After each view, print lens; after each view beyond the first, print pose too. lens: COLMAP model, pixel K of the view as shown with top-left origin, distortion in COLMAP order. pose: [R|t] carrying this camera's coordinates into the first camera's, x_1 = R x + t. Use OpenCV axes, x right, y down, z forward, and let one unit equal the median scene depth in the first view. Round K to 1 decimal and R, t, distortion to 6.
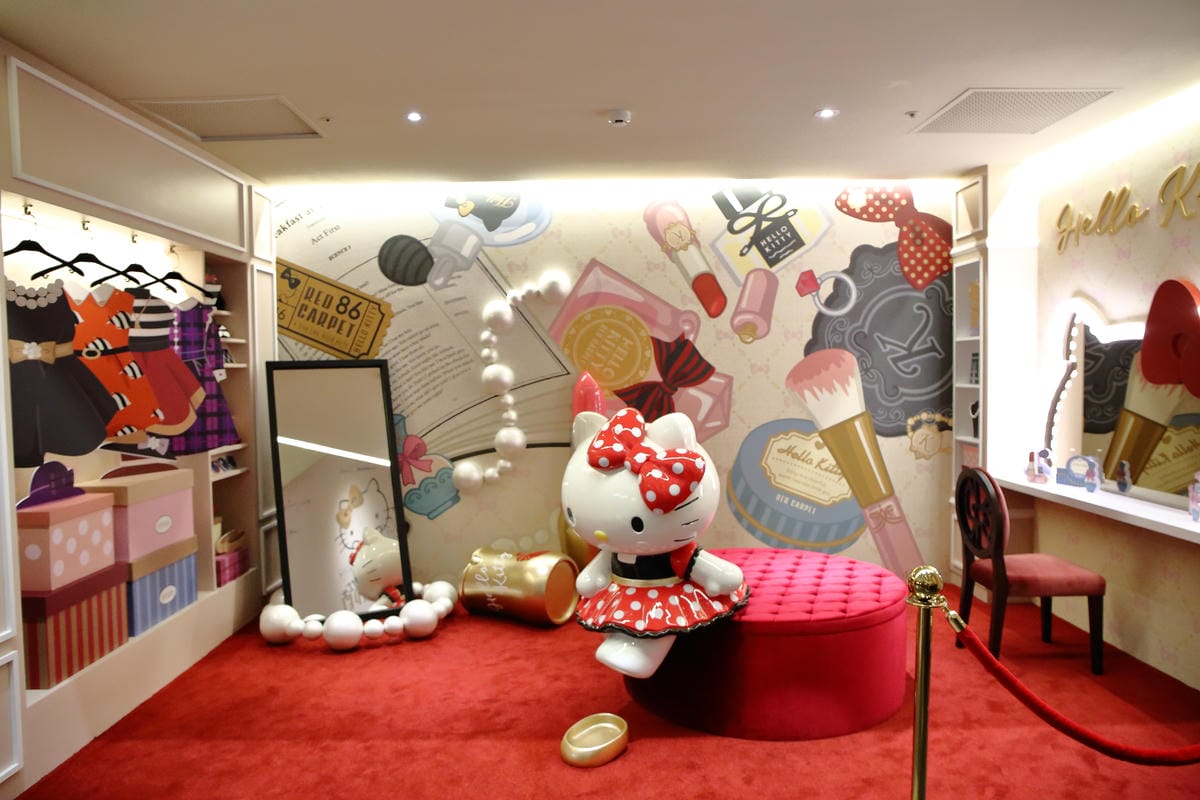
lens RADIAL K [[821.1, 0, 600.1], [0, 821.1, 402.2], [0, 0, 1]] dist [-0.107751, 0.089343]
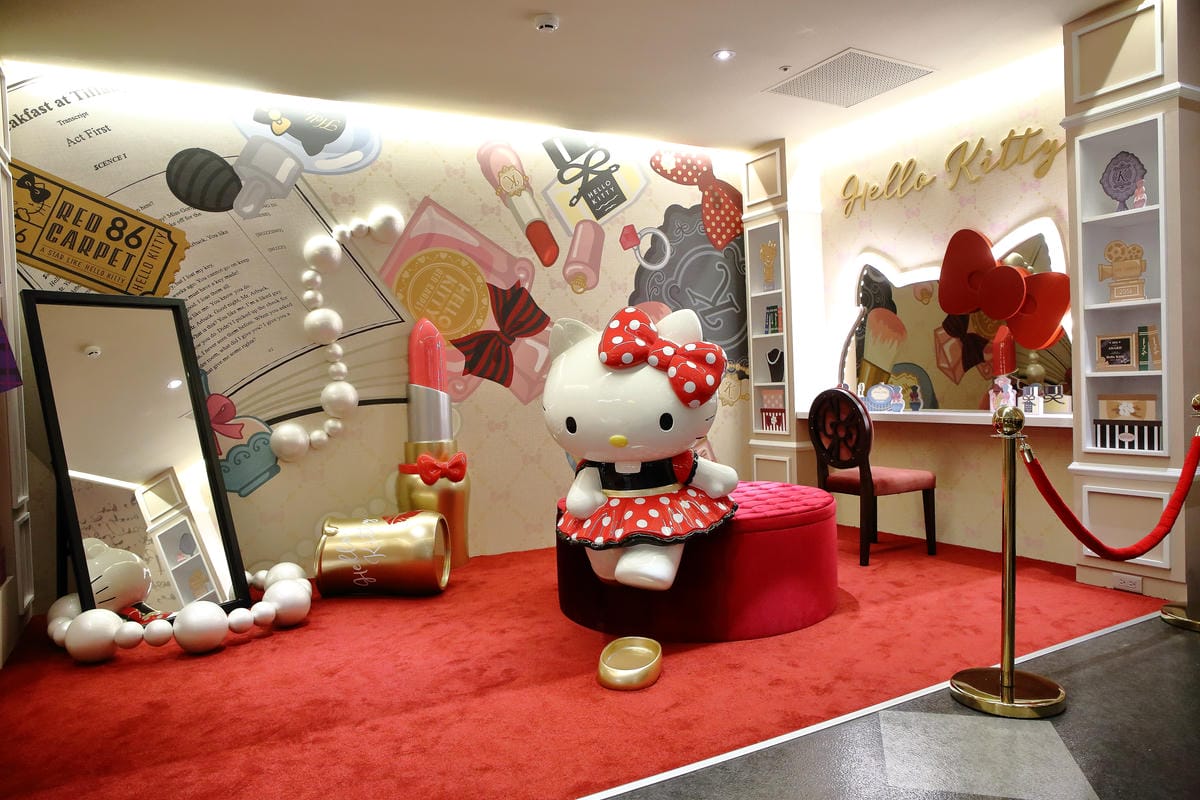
lens RADIAL K [[821.1, 0, 600.1], [0, 821.1, 402.2], [0, 0, 1]] dist [-0.107751, 0.089343]
pose [[0.880314, -0.029046, 0.473502, -0.275563], [0.044788, 0.998754, -0.022001, 0.083877], [-0.472273, 0.040575, 0.880518, 0.114415]]
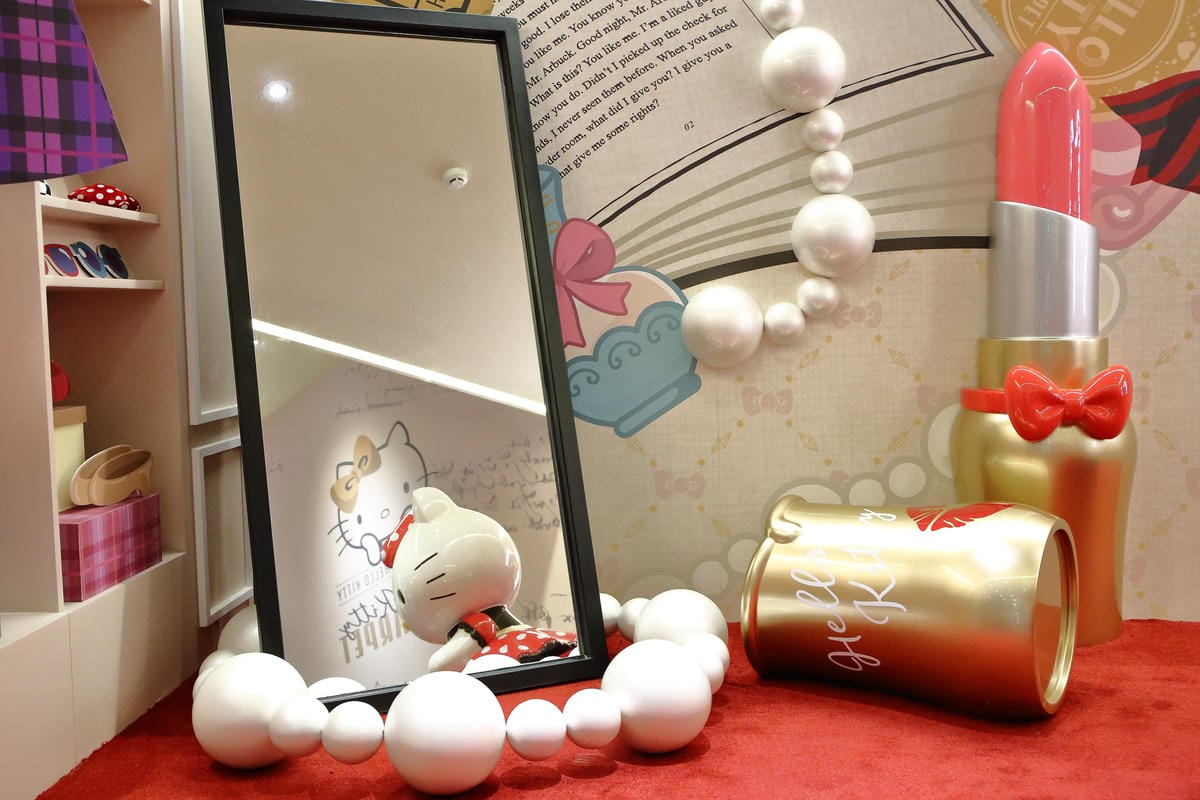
lens RADIAL K [[1192.9, 0, 601.4], [0, 1192.9, 403.2], [0, 0, 1]] dist [-0.047790, 0.127818]
pose [[0.997688, 0.000965, -0.067952, -0.181385], [0.001631, 0.999271, 0.038137, 0.107293], [0.067939, -0.038160, 0.996959, 0.431612]]
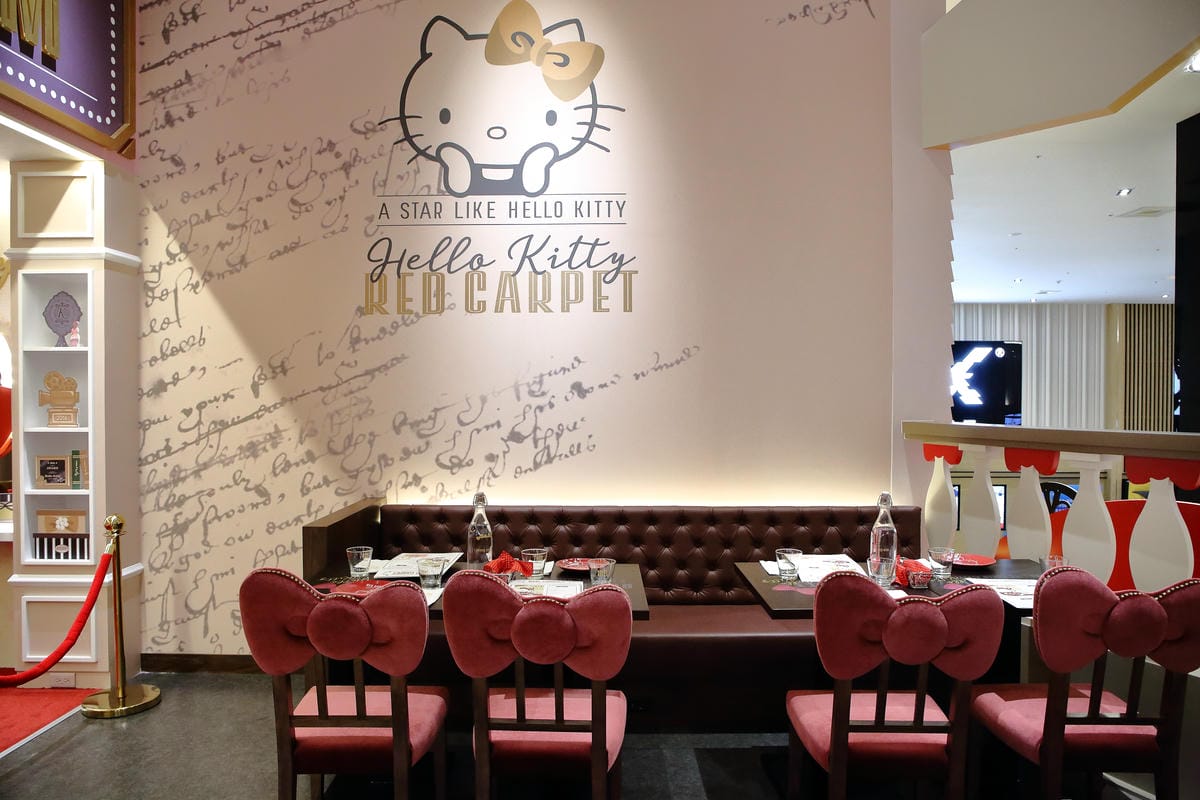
lens RADIAL K [[821.1, 0, 600.1], [0, 821.1, 402.2], [0, 0, 1]] dist [-0.107751, 0.089343]
pose [[0.020464, -0.000144, 0.999791, -0.303110], [0.047971, 0.998848, -0.000838, 0.003504], [-0.998639, 0.047978, 0.020447, -0.032803]]
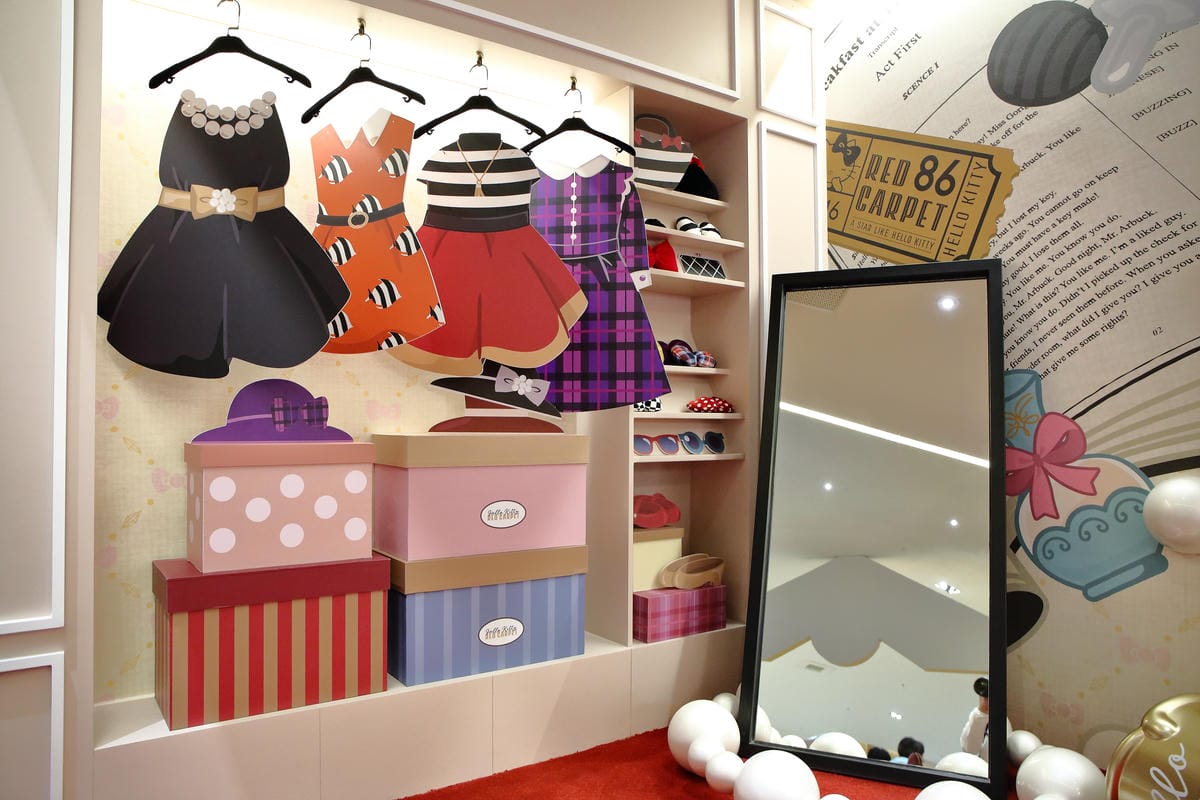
lens RADIAL K [[815.3, 0, 585.5], [0, 815.3, 405.7], [0, 0, 1]] dist [-0.113304, 0.085568]
pose [[0.557792, 0.000614, -0.829980, -0.000804], [-0.050143, 0.998198, -0.032960, 0.065181], [0.828464, 0.060003, 0.556818, 0.522986]]
